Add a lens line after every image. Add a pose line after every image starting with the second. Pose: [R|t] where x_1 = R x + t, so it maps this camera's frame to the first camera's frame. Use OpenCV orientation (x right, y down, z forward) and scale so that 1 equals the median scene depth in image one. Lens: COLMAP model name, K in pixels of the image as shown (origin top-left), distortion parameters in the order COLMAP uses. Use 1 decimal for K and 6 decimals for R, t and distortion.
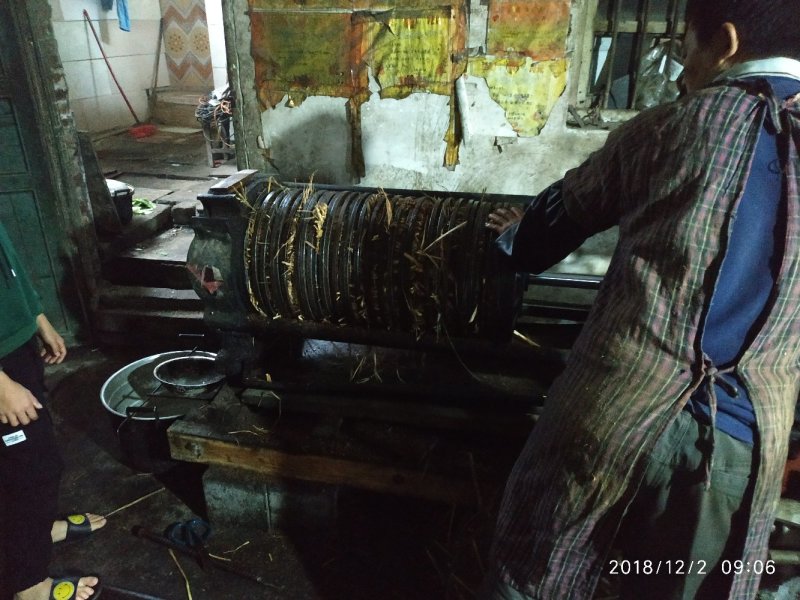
lens RADIAL K [[580.9, 0, 395.6], [0, 580.9, 299.1], [0, 0, 1]] dist [-0.000174, -0.013049]
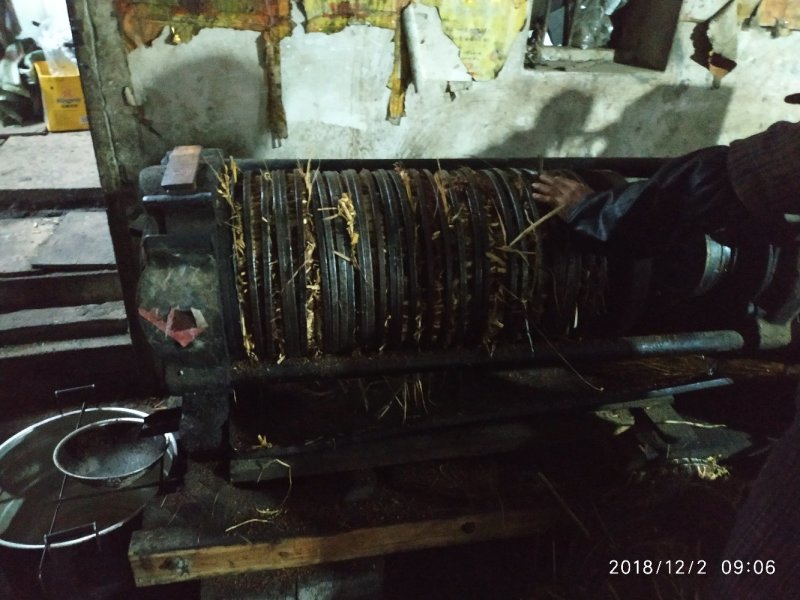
lens RADIAL K [[580.9, 0, 395.6], [0, 580.9, 299.1], [0, 0, 1]] dist [-0.000174, -0.013049]
pose [[0.915879, -0.161602, 0.367492, -0.254012], [0.121091, 0.983972, 0.130908, -0.091041], [-0.382757, -0.075396, 0.920767, 0.240219]]
